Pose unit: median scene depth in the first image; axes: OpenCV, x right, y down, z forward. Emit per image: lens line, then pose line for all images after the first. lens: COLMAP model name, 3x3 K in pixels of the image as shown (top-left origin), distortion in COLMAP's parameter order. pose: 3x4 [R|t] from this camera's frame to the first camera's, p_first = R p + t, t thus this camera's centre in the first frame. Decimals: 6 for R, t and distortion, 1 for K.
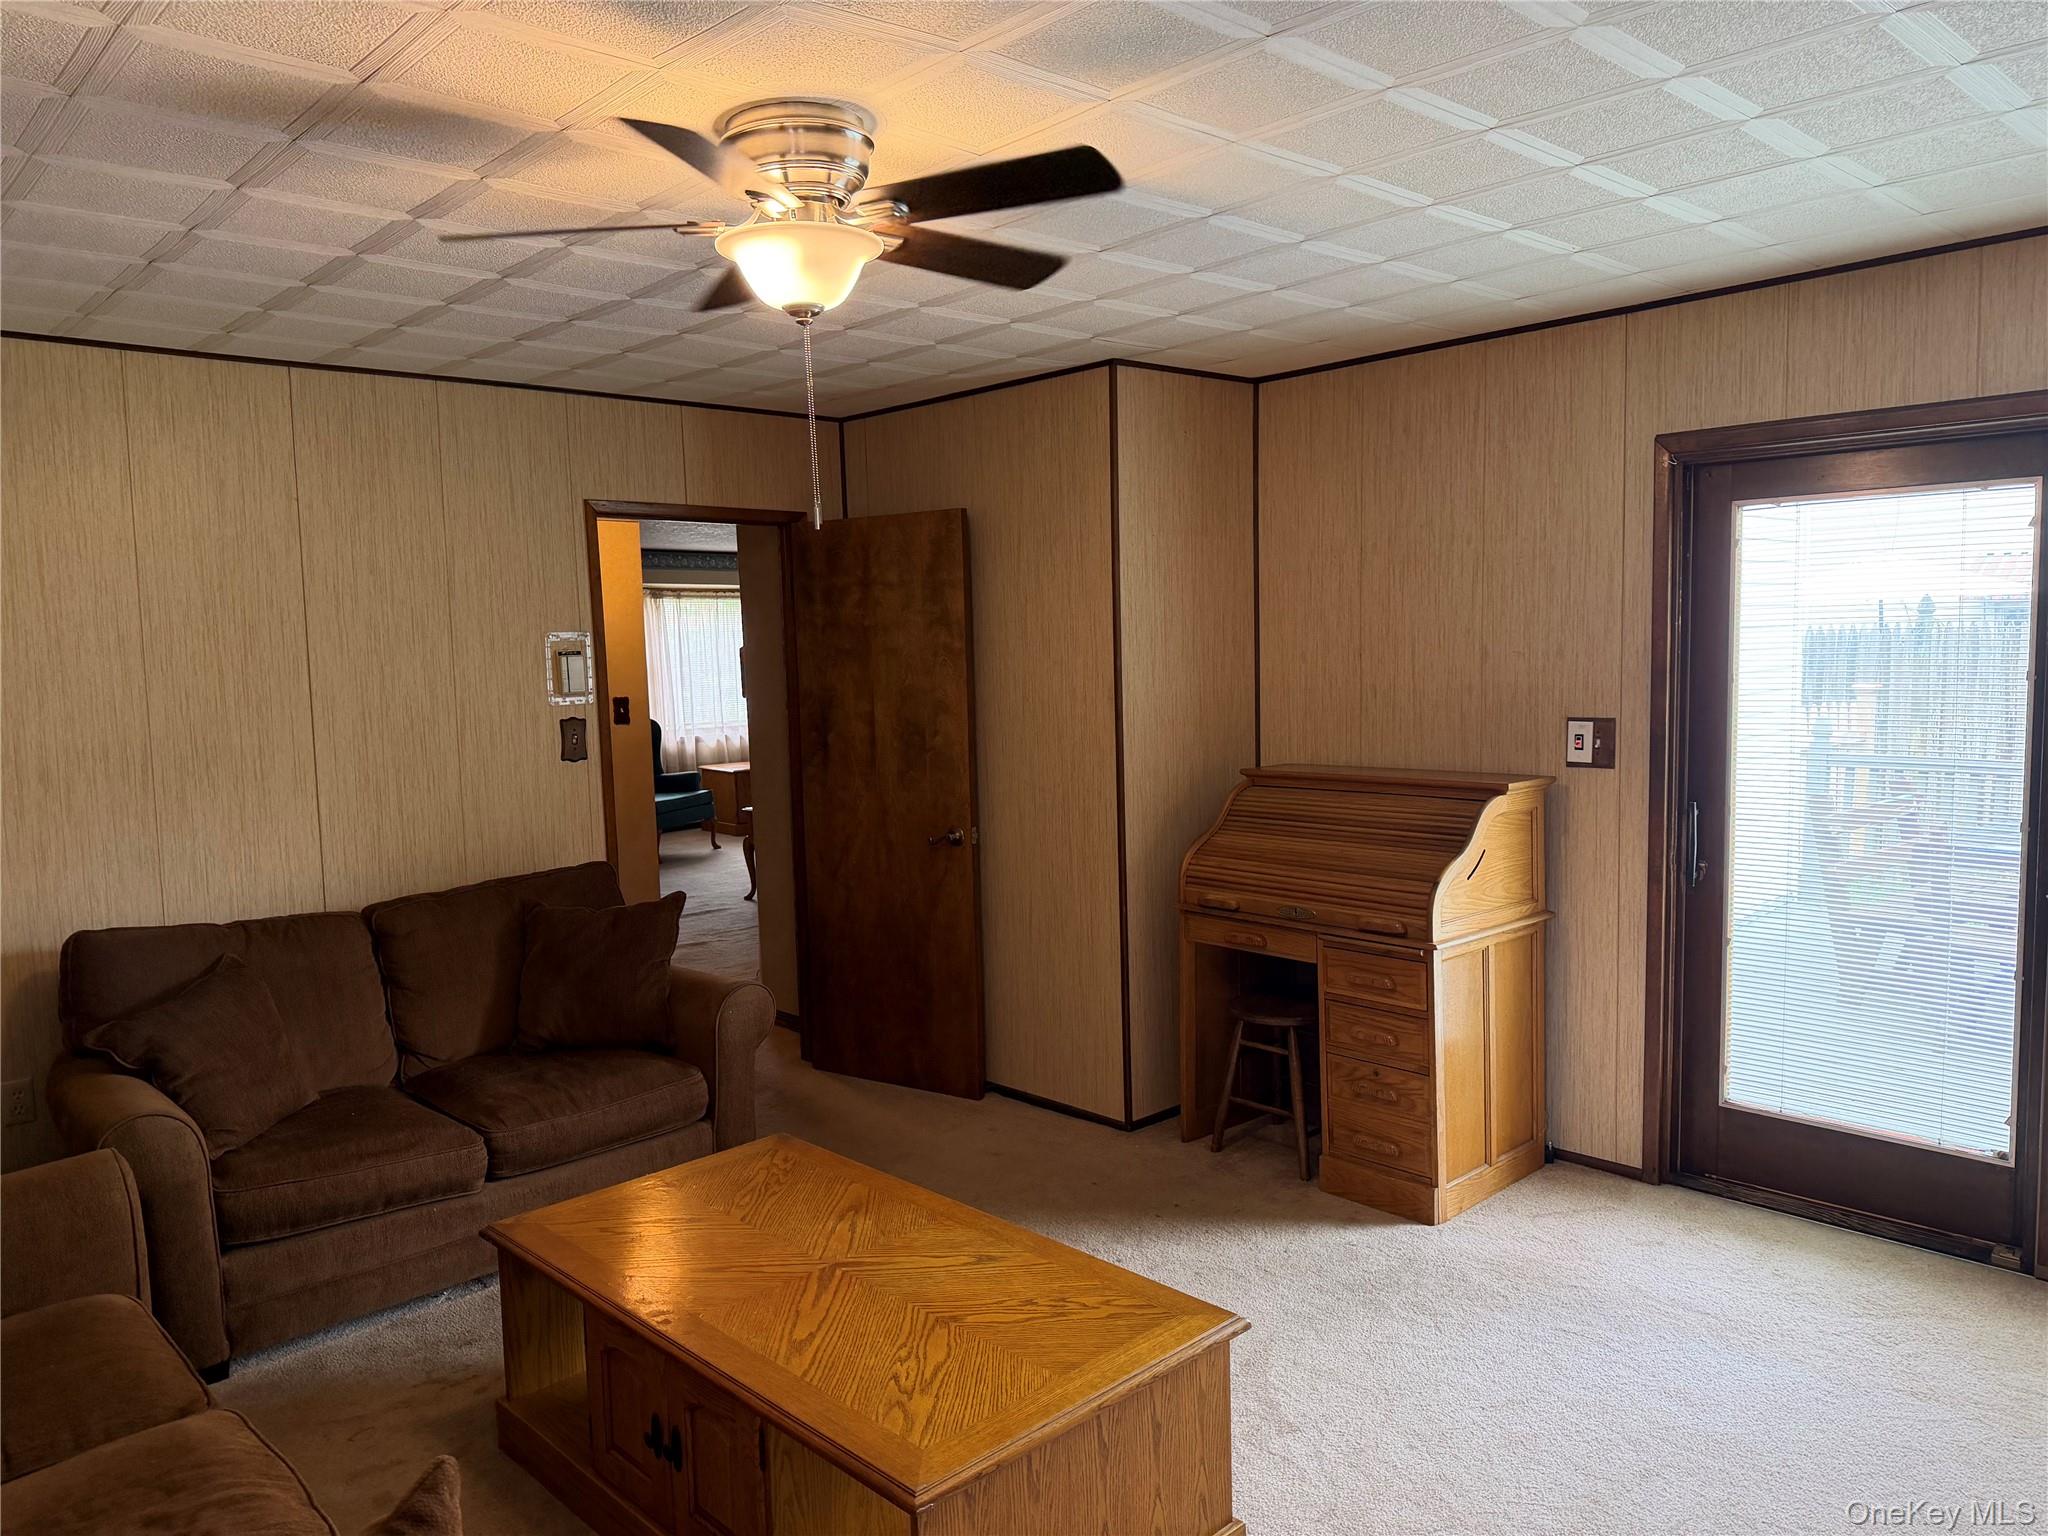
lens RADIAL K [[1440.5, 0, 1017.5], [0, 1440.5, 779.9], [0, 0, 1]] dist [0.068677, -0.074060]
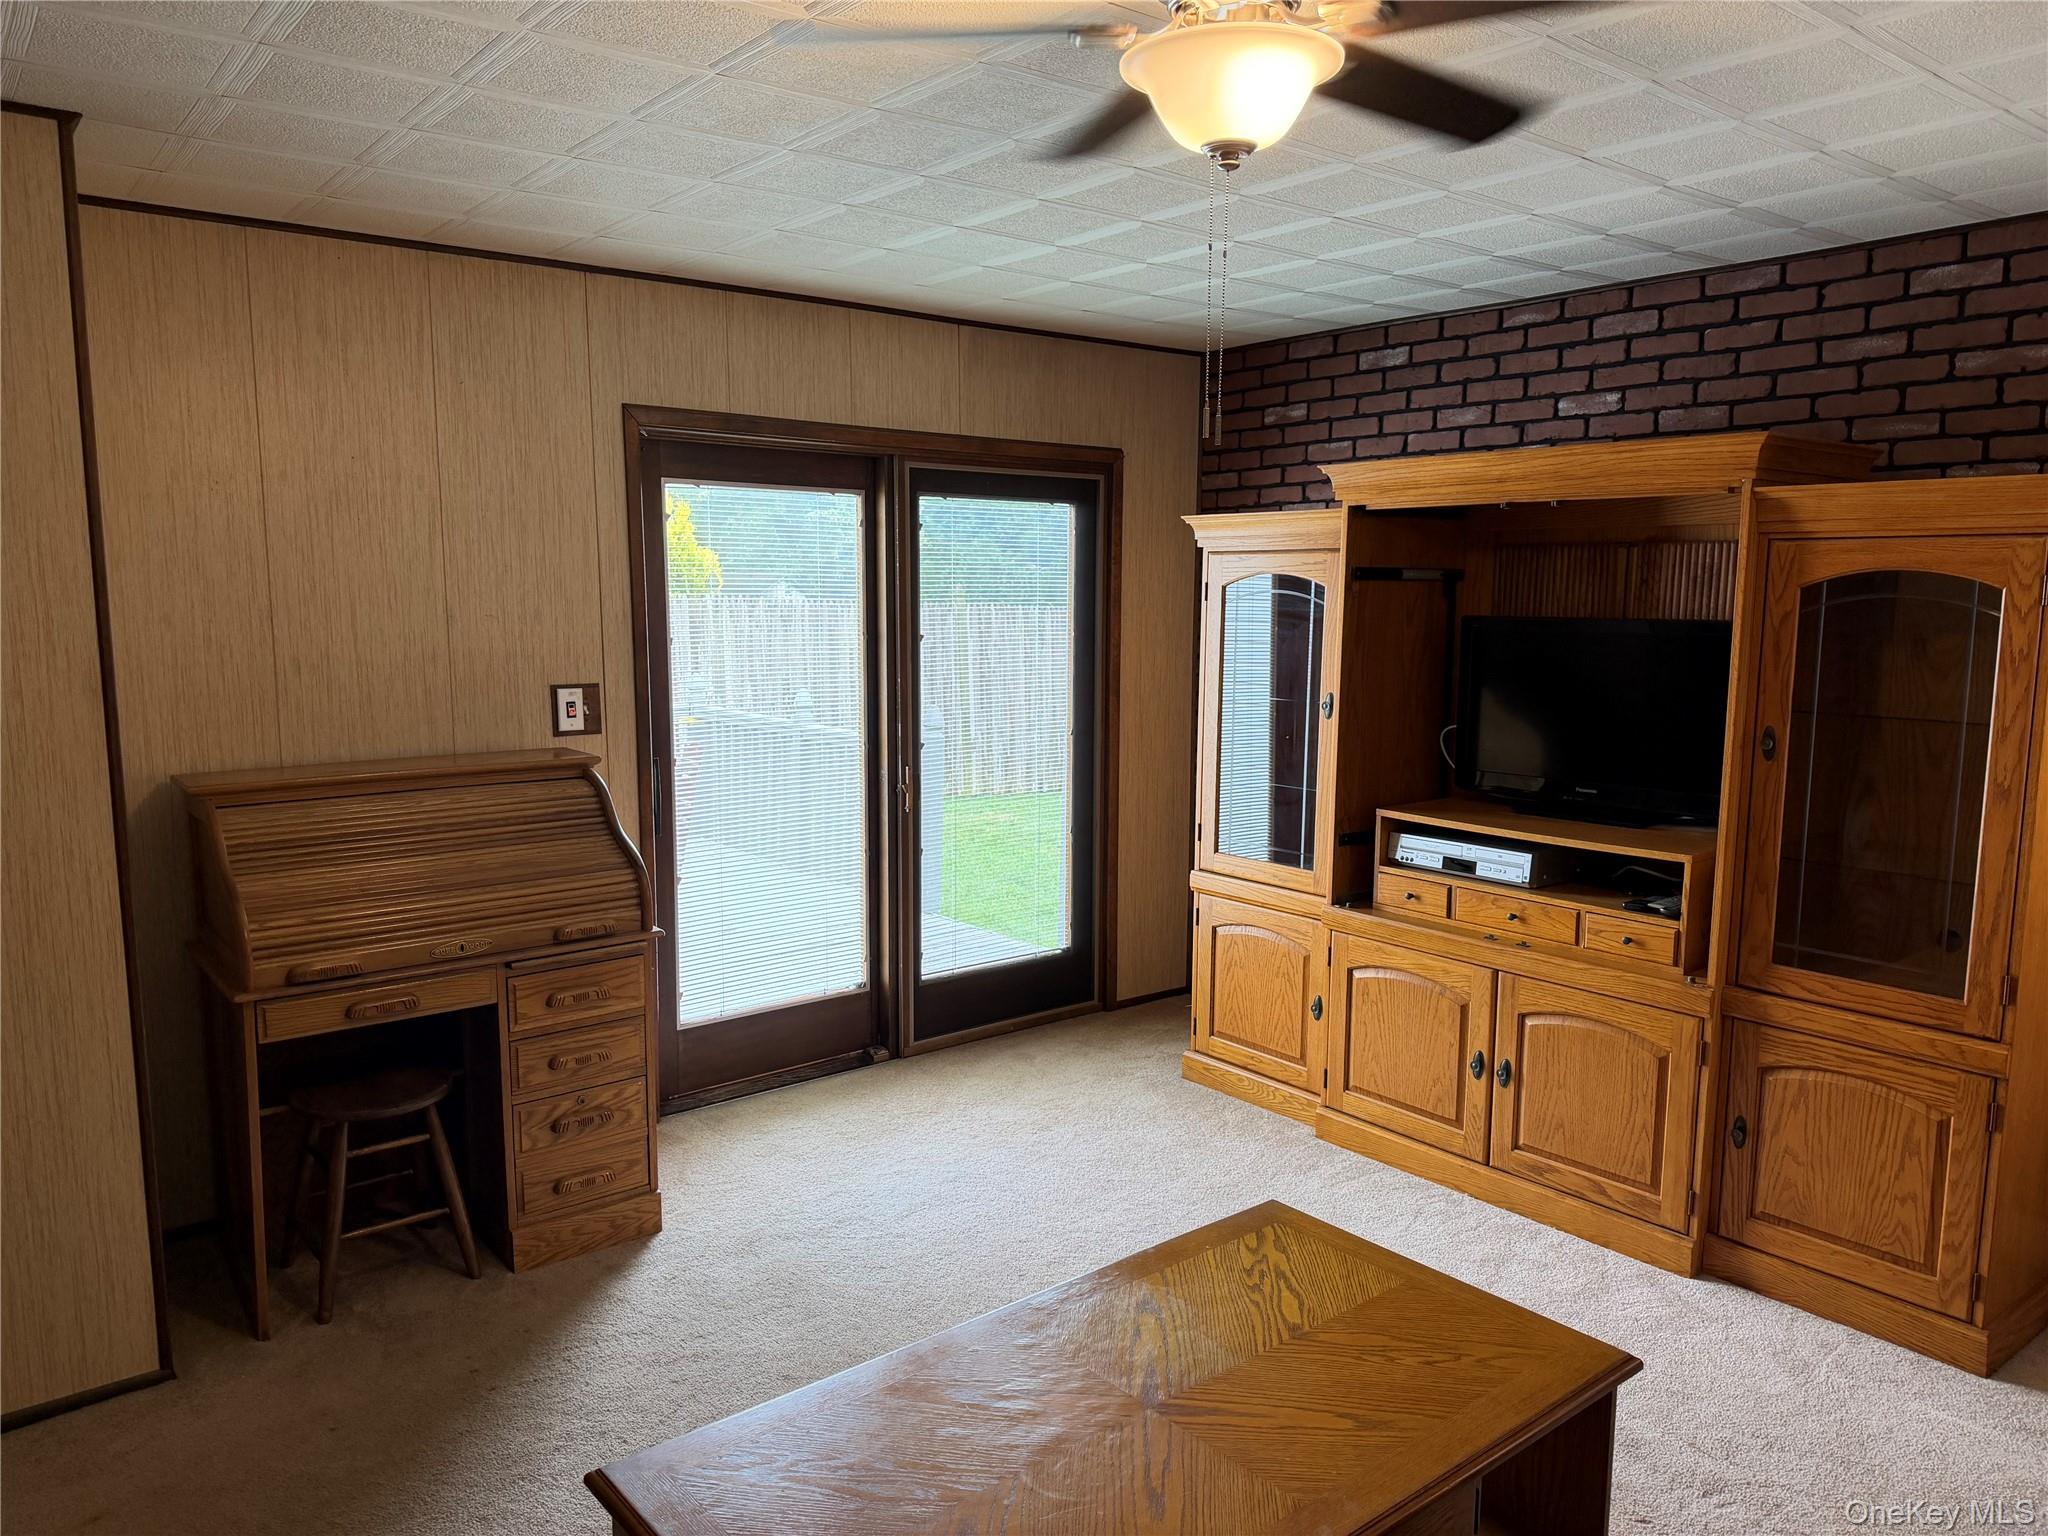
lens RADIAL K [[1440.5, 0, 1020.1], [0, 1440.5, 781.3], [0, 0, 1]] dist [0.068677, -0.074060]
pose [[0.081868, -0.110786, 0.990467, -0.535922], [0.089437, 0.990610, 0.103409, -0.050409], [-0.992622, 0.080118, 0.091007, 0.603228]]
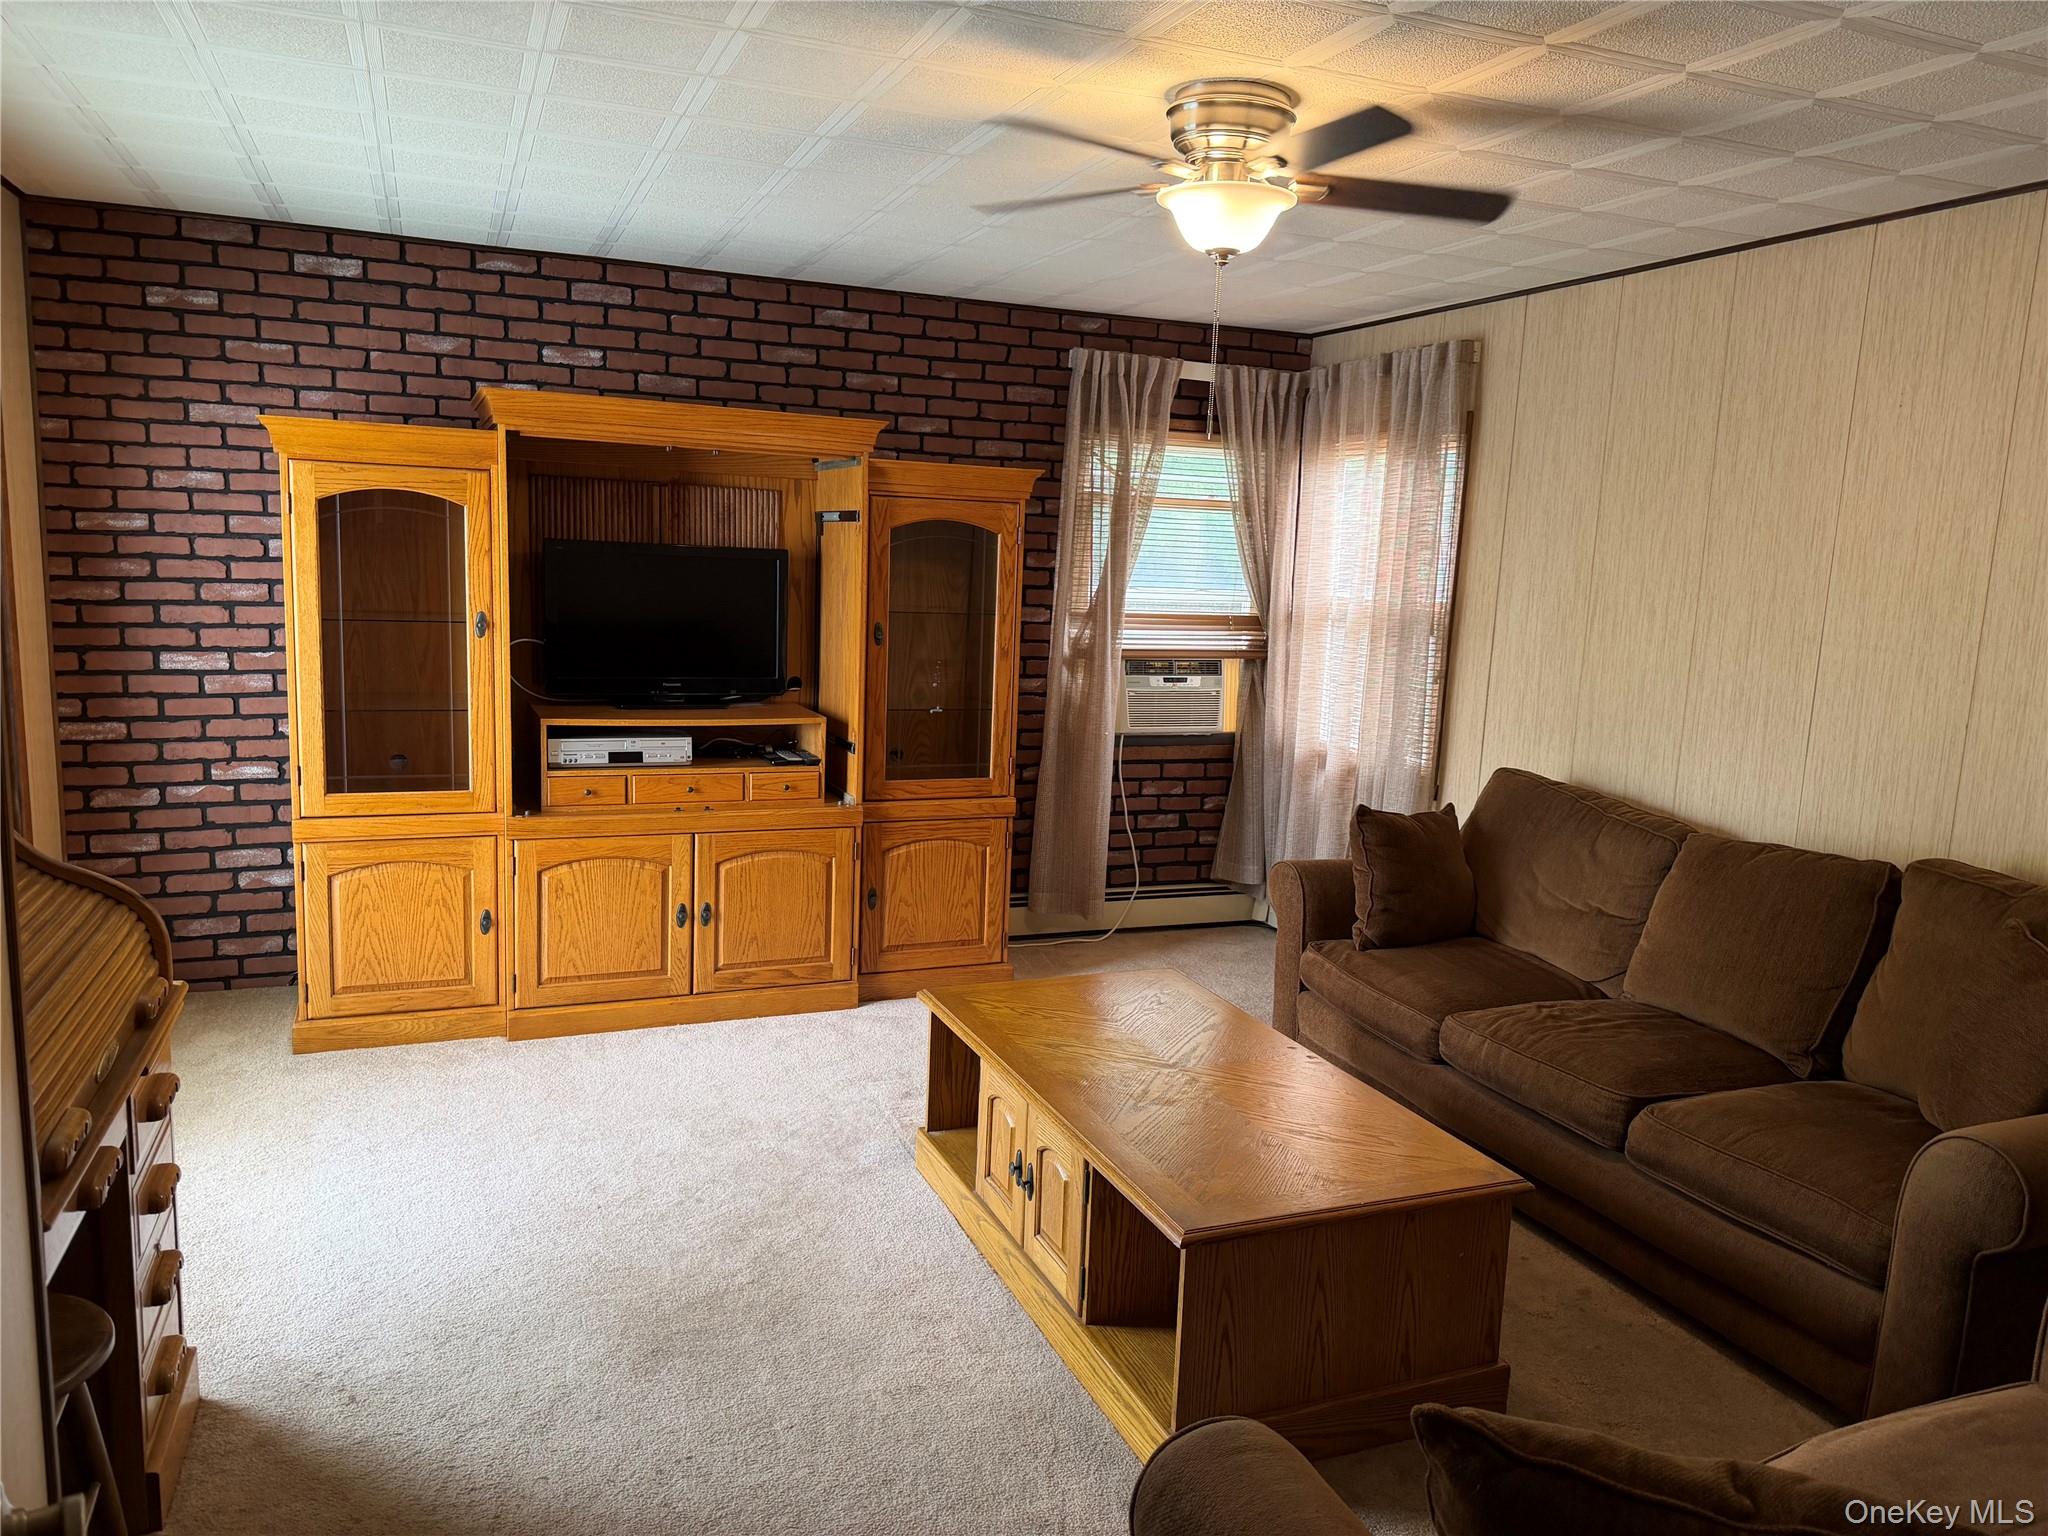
lens RADIAL K [[1440.5, 0, 1039.8], [0, 1440.5, 767.3], [0, 0, 1]] dist [0.068677, -0.074060]
pose [[-0.928376, -0.071922, 0.364616, -0.319564], [0.018163, 0.971142, 0.237809, -0.108394], [-0.371197, 0.227399, -0.900279, 1.162878]]
